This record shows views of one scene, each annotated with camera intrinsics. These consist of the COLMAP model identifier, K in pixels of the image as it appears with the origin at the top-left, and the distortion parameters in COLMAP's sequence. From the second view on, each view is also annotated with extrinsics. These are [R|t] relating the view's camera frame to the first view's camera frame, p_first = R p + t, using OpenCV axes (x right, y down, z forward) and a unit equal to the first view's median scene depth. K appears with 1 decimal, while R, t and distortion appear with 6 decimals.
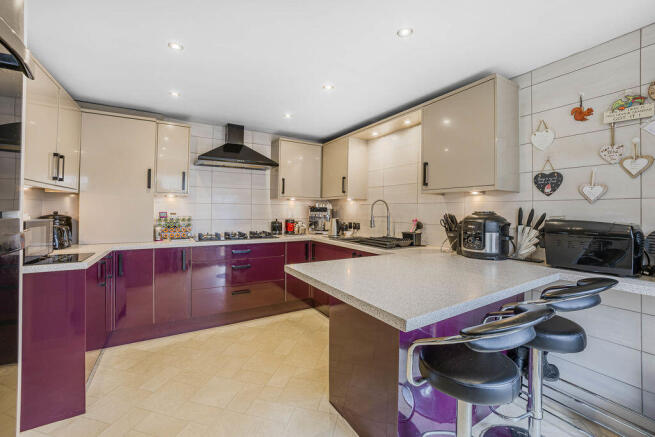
lens RADIAL K [[284.1, 0, 326.6], [0, 284.1, 205.6], [0, 0, 1]] dist [-0.000588, 0.000001]
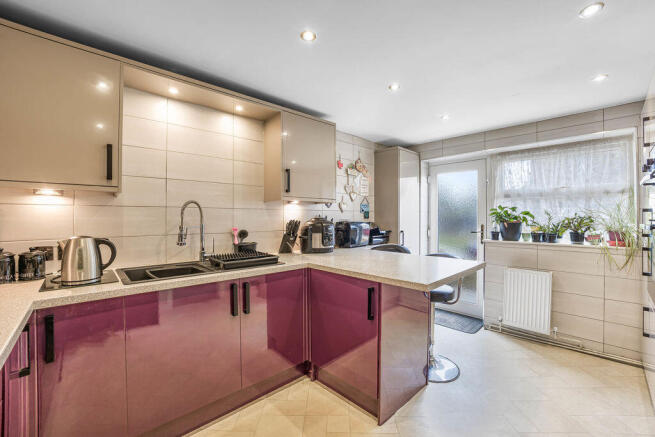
lens RADIAL K [[277.0, 0, 328.4], [0, 277.0, 215.4], [0, 0, 1]] dist [-0.000945, -0.000136]
pose [[-0.193930, 0.001707, 0.981014, -0.482895], [-0.014507, 0.999884, -0.004608, 0.010574], [-0.980908, -0.015125, -0.193883, 0.787966]]
